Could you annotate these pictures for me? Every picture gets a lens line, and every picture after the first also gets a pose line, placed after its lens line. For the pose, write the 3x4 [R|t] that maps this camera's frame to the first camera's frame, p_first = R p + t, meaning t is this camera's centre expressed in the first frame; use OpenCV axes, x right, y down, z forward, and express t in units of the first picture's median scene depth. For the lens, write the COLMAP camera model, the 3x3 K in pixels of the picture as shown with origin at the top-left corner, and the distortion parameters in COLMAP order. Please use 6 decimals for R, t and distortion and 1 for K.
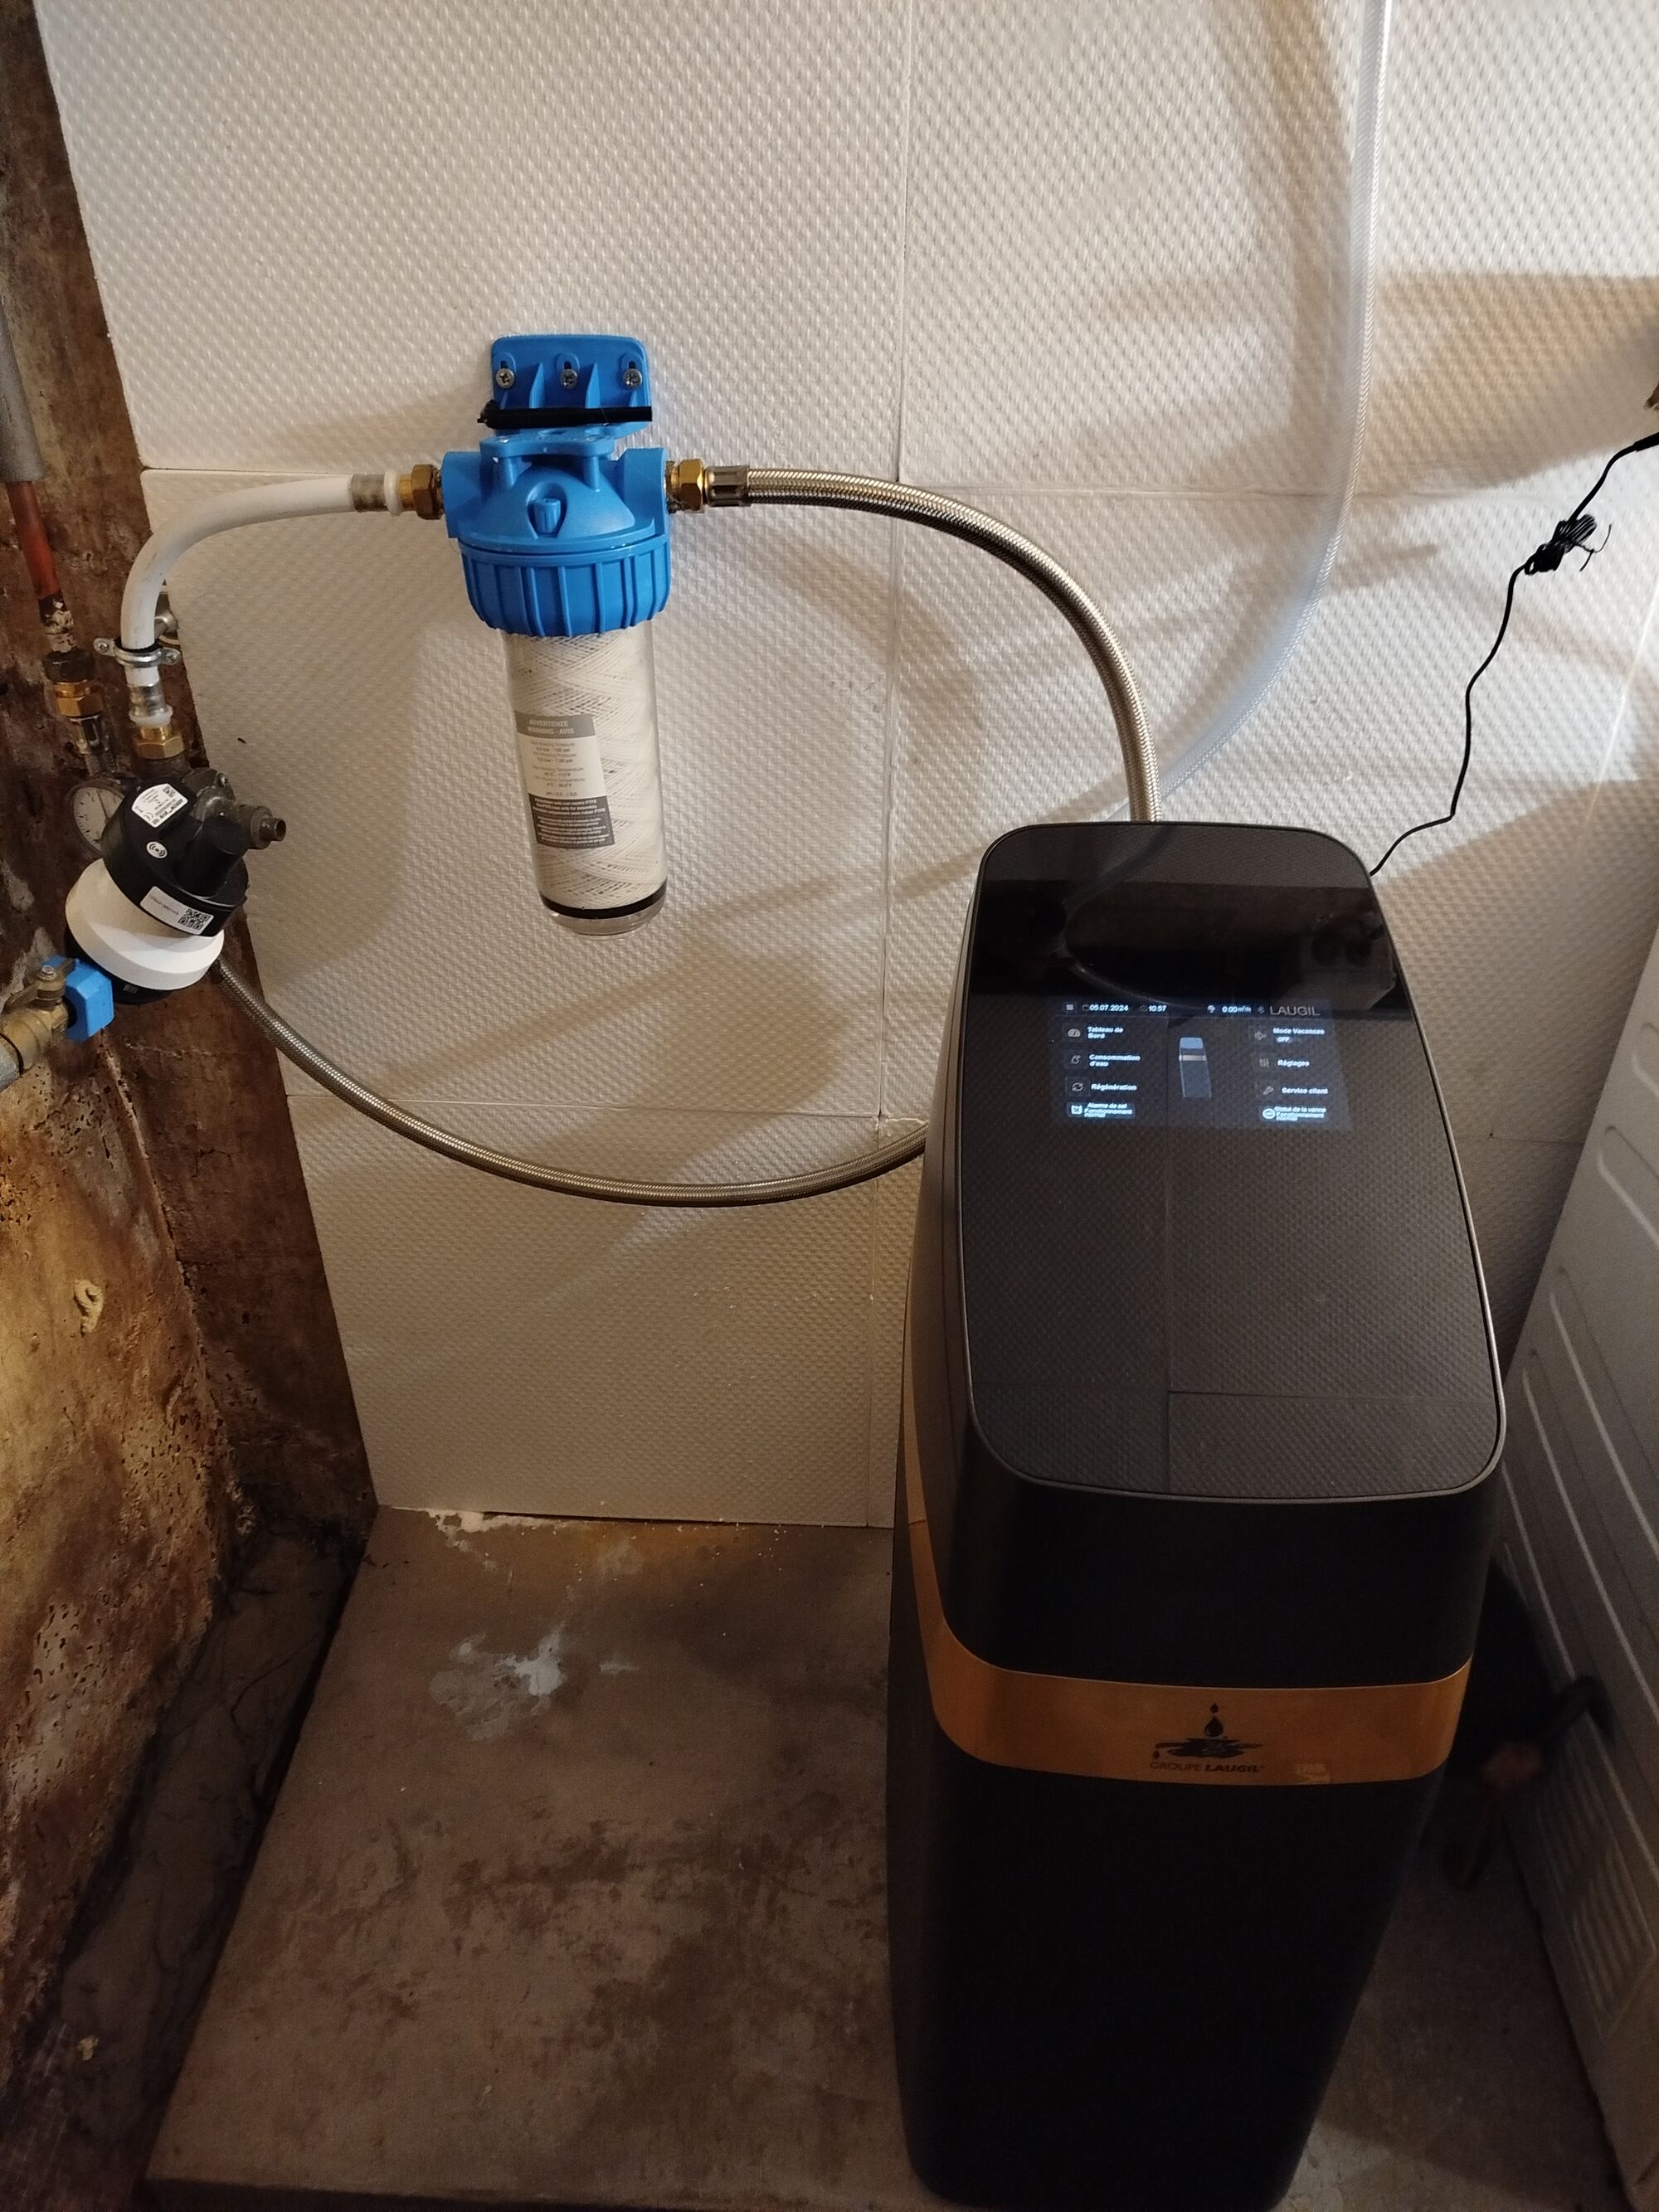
lens RADIAL K [[1546.4, 0, 836.7], [0, 1546.4, 1112.3], [0, 0, 1]] dist [-0.005930, 0.020014]
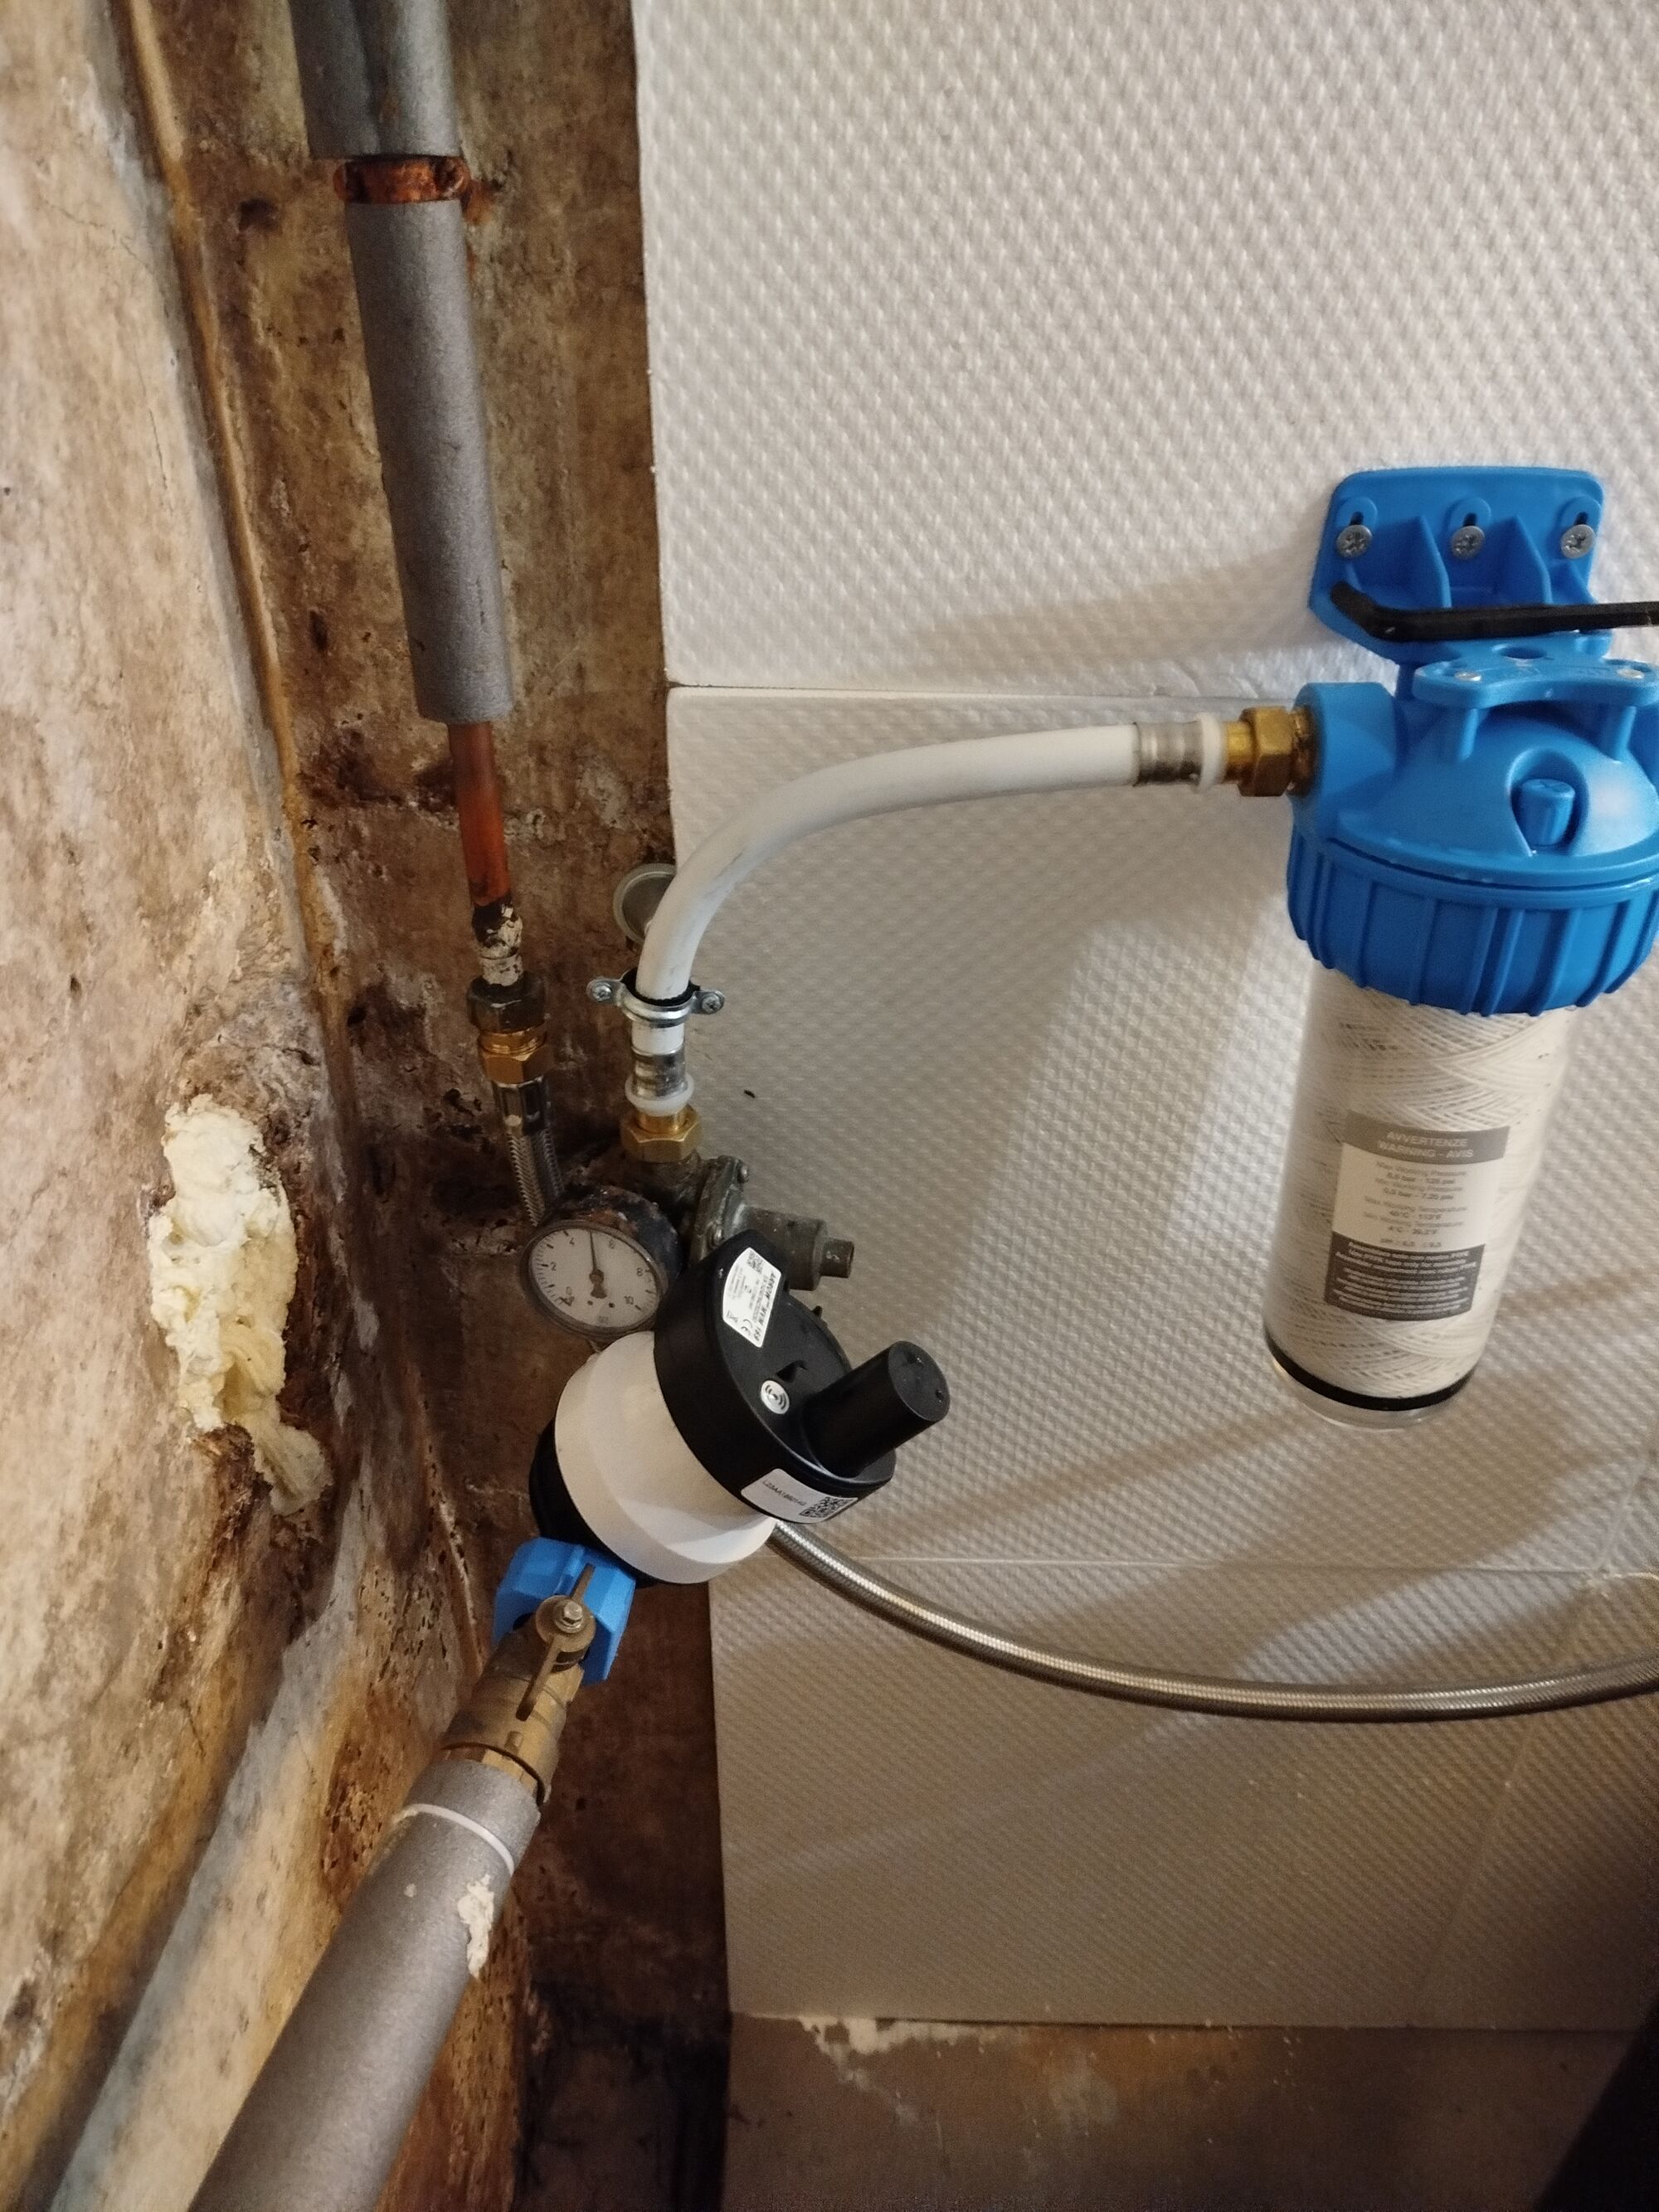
lens RADIAL K [[1546.4, 0, 823.8], [0, 1546.4, 1109.4], [0, 0, 1]] dist [-0.005930, 0.020014]
pose [[0.999296, -0.016176, 0.033846, -0.396584], [0.016209, 0.999868, -0.000703, -0.246136], [-0.033830, 0.001251, 0.999427, 0.400933]]
